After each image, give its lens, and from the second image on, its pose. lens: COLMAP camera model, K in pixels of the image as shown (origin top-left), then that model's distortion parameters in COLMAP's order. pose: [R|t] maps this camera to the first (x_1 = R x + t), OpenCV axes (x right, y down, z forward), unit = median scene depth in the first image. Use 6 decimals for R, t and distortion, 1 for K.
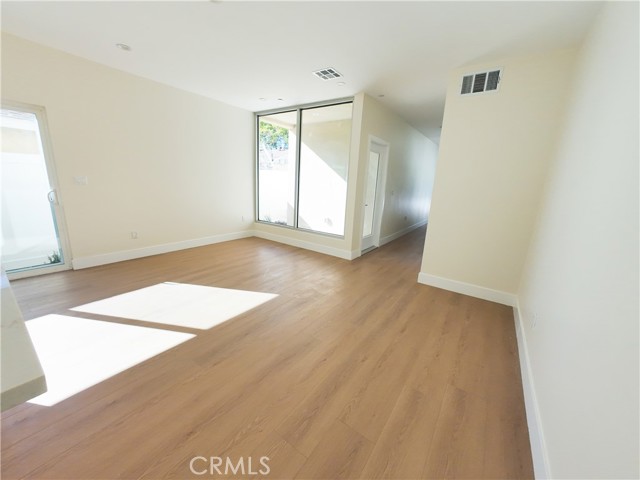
lens RADIAL K [[245.9, 0, 319.4], [0, 245.9, 236.8], [0, 0, 1]] dist [-0.002731, 0.000176]
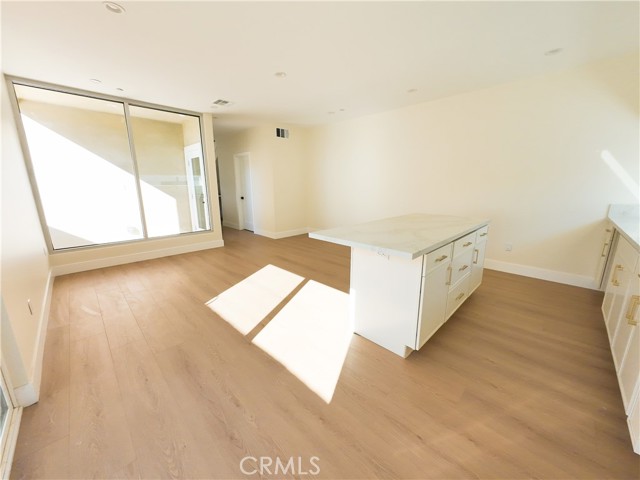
lens RADIAL K [[245.9, 0, 321.3], [0, 245.9, 239.5], [0, 0, 1]] dist [-0.002731, 0.000176]
pose [[0.155989, -0.263564, 0.951946, -1.695027], [0.229567, 0.947027, 0.224585, -0.180977], [-0.960711, 0.183503, 0.208232, 0.450376]]
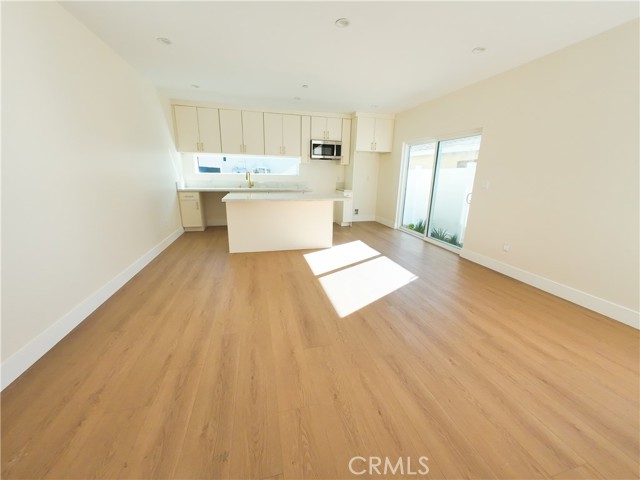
lens RADIAL K [[245.9, 0, 320.8], [0, 245.9, 238.6], [0, 0, 1]] dist [-0.002731, 0.000176]
pose [[-0.637916, 0.139264, -0.757409, 0.526663], [-0.222004, 0.908504, 0.354025, -0.312277], [0.737412, 0.393987, -0.548633, 1.512061]]
